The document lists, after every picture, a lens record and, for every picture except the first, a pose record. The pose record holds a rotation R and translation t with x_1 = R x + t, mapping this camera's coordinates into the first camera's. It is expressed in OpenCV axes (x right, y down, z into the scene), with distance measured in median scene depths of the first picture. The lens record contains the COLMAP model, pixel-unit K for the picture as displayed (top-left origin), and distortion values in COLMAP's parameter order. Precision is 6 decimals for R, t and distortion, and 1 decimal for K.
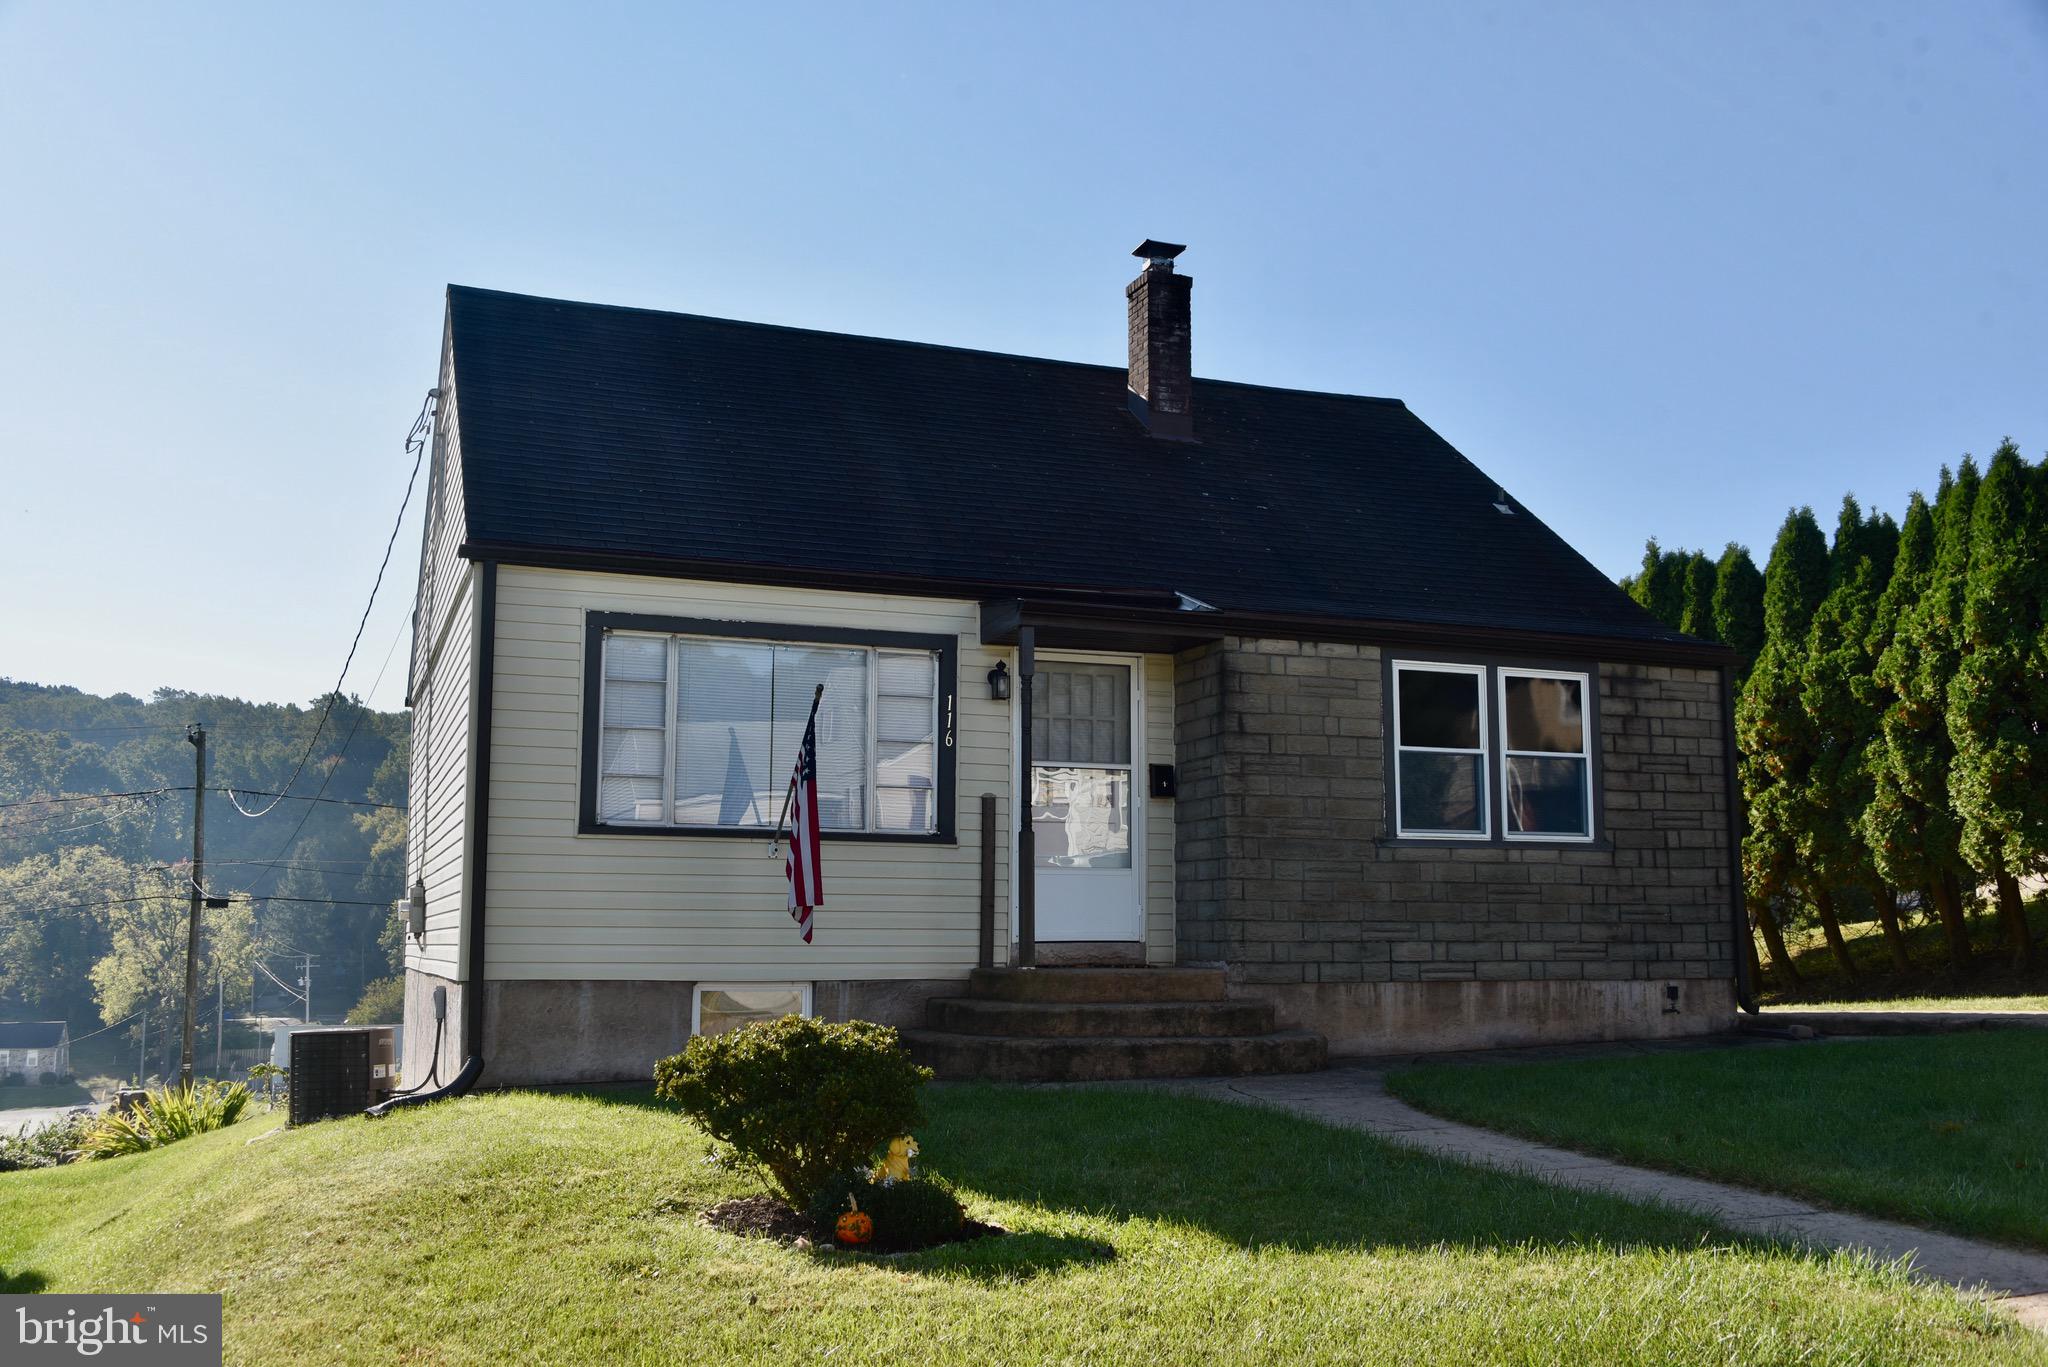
lens RADIAL K [[1888.1, 0, 999.8], [0, 1888.1, 718.4], [0, 0, 1]] dist [-0.044241, 0.000000]
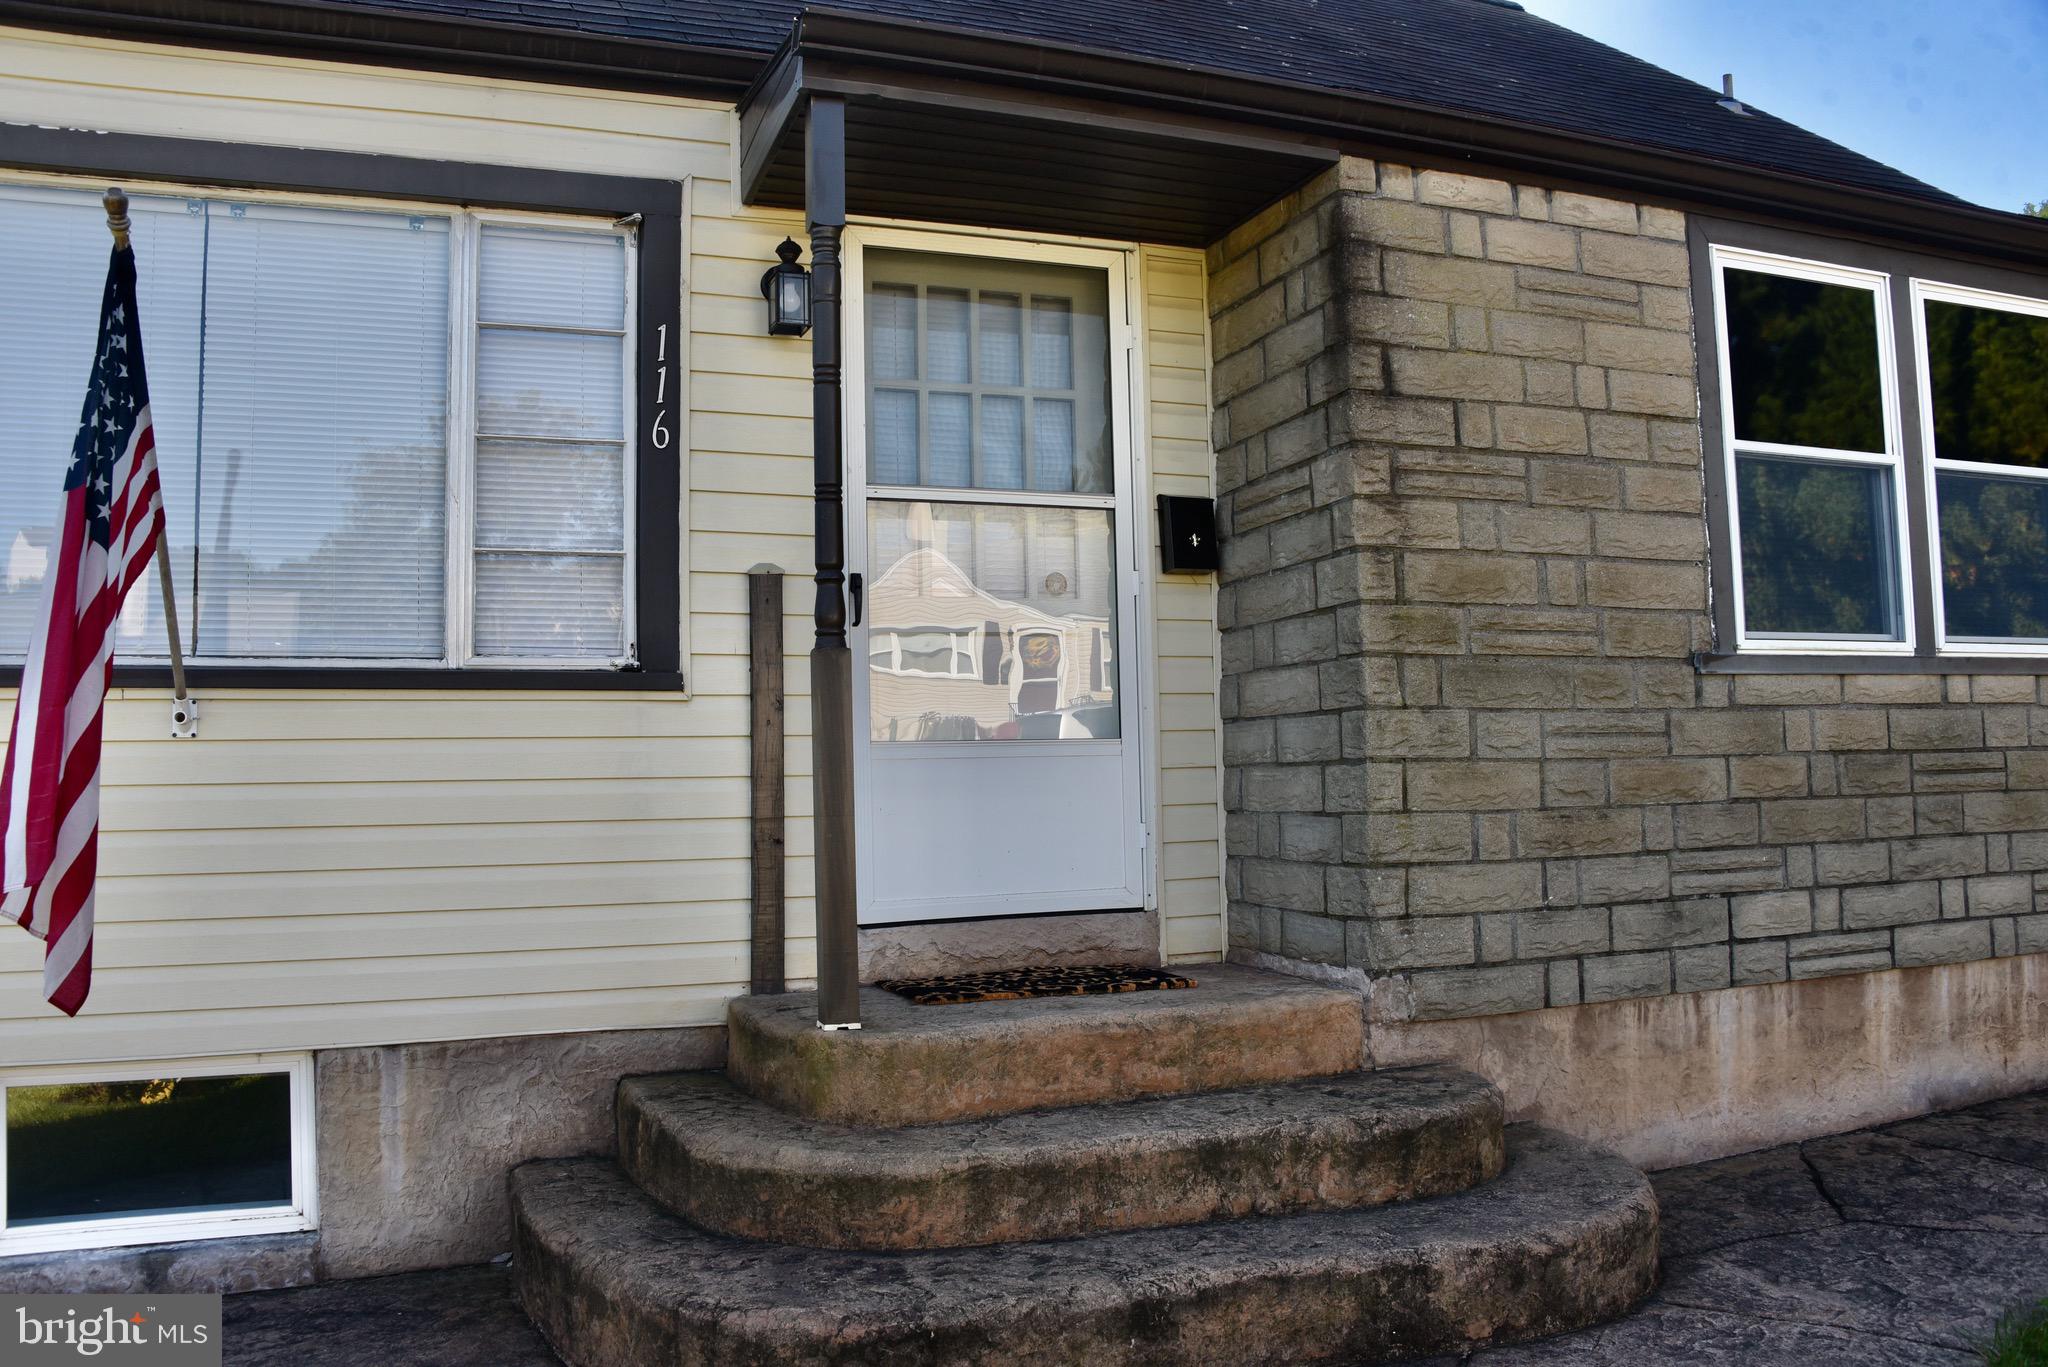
lens RADIAL K [[1634.5, 0, 1022.5], [0, 1634.5, 702.8], [0, 0, 1]] dist [-0.136693, 0.067092]
pose [[0.999622, -0.025601, 0.010068, 0.044383], [0.024917, 0.997702, 0.063007, 0.048003], [-0.011658, -0.062732, 0.997962, 0.639783]]
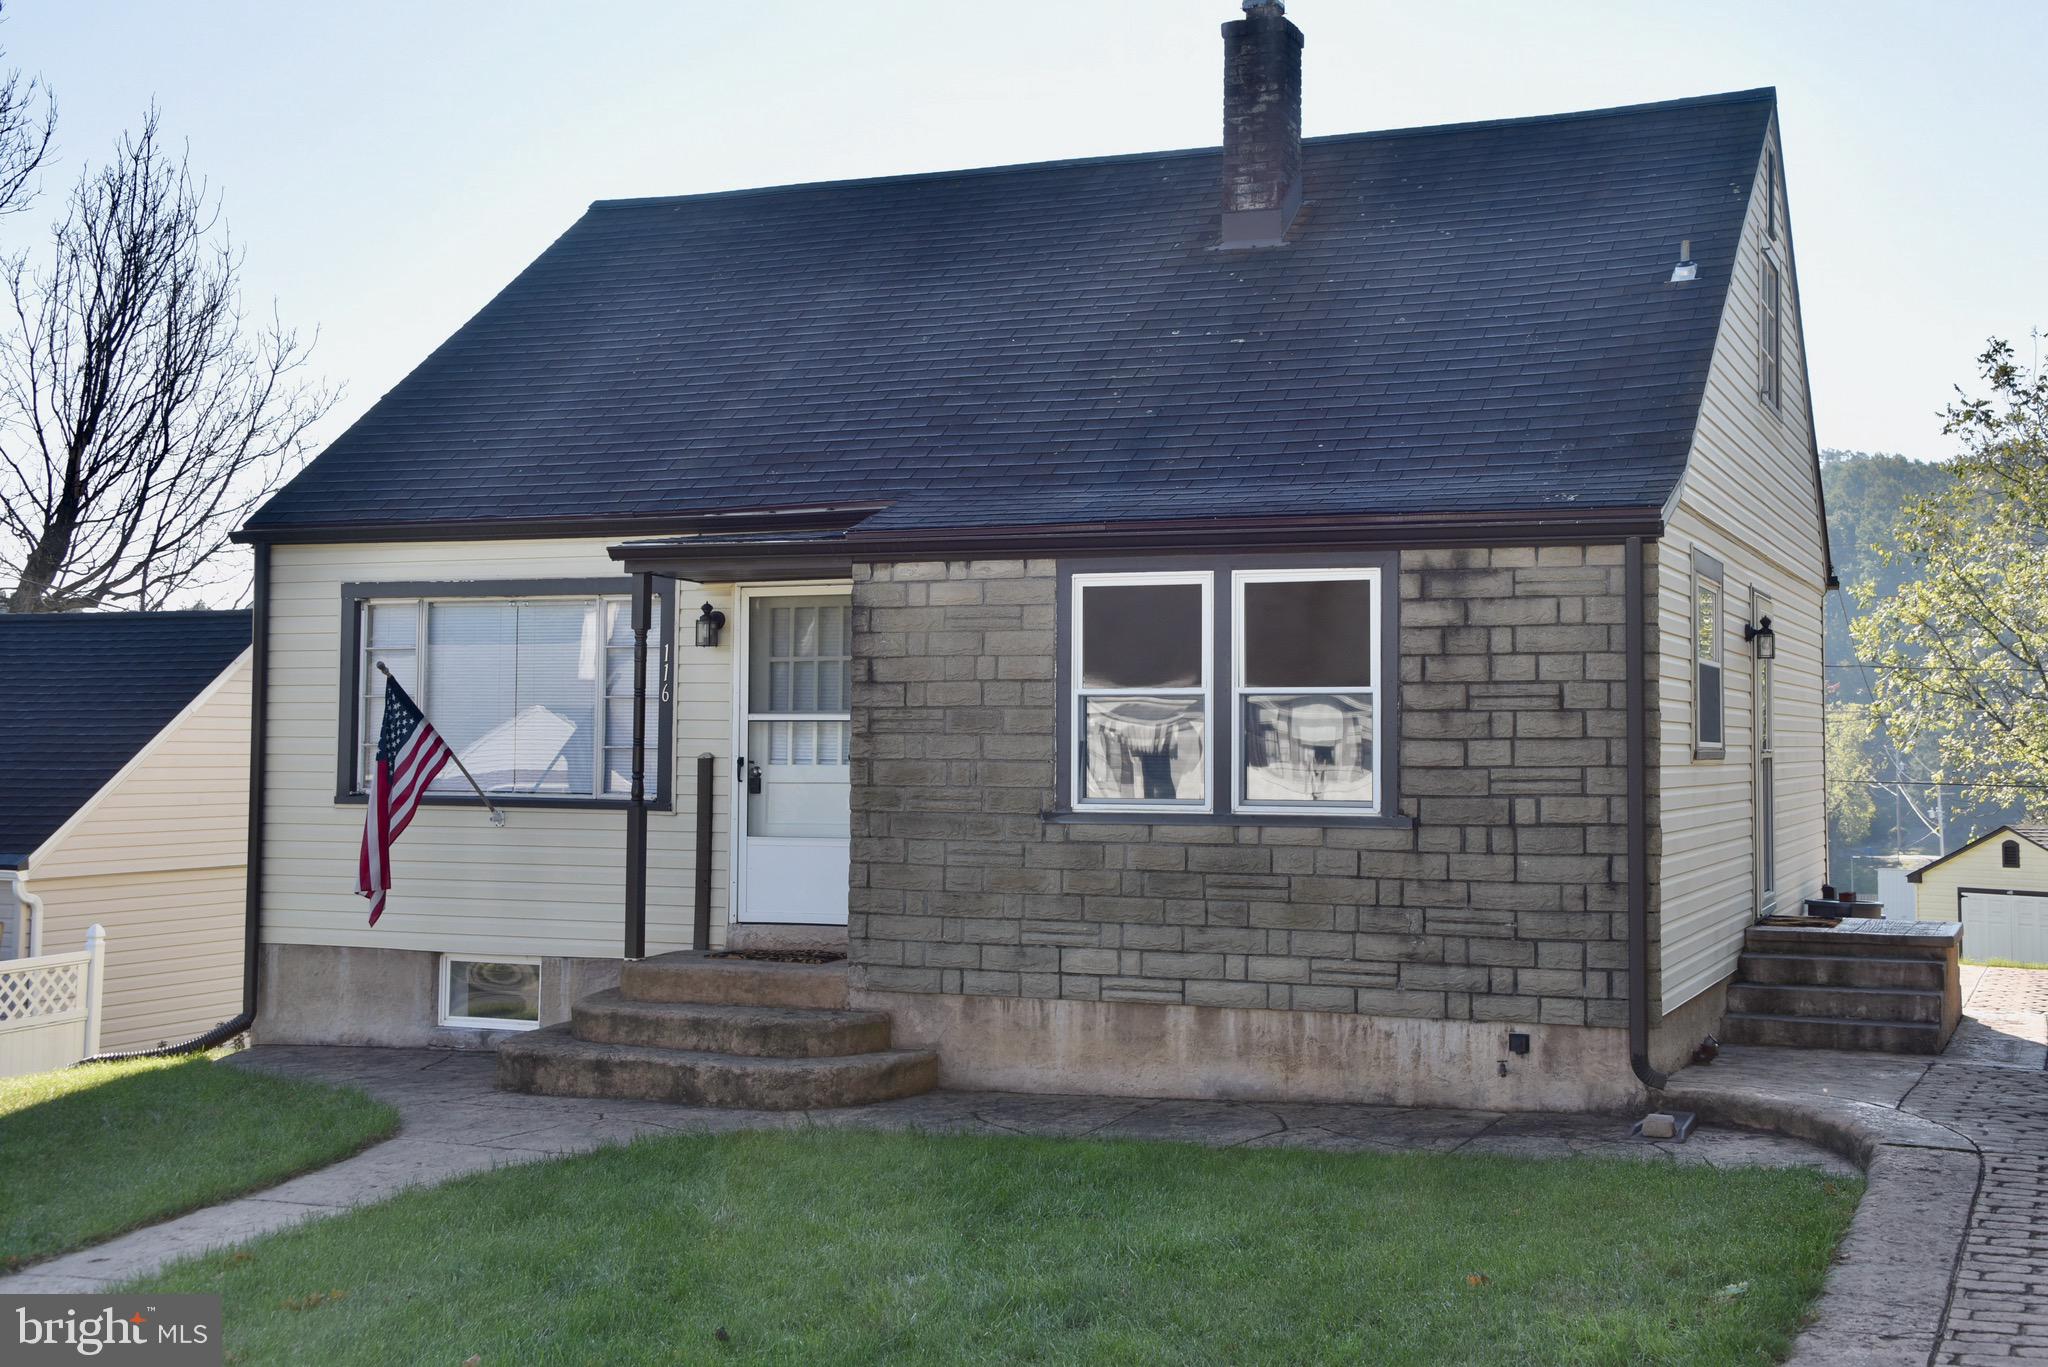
lens RADIAL K [[2360.7, 0, 1056.3], [0, 2360.7, 645.8], [0, 0, 1]] dist [0.031173, 0.000000]
pose [[0.723568, -0.027272, -0.689715, 0.865087], [0.078093, 0.996038, 0.042541, -0.043949], [0.685822, -0.084643, 0.722831, 0.313514]]
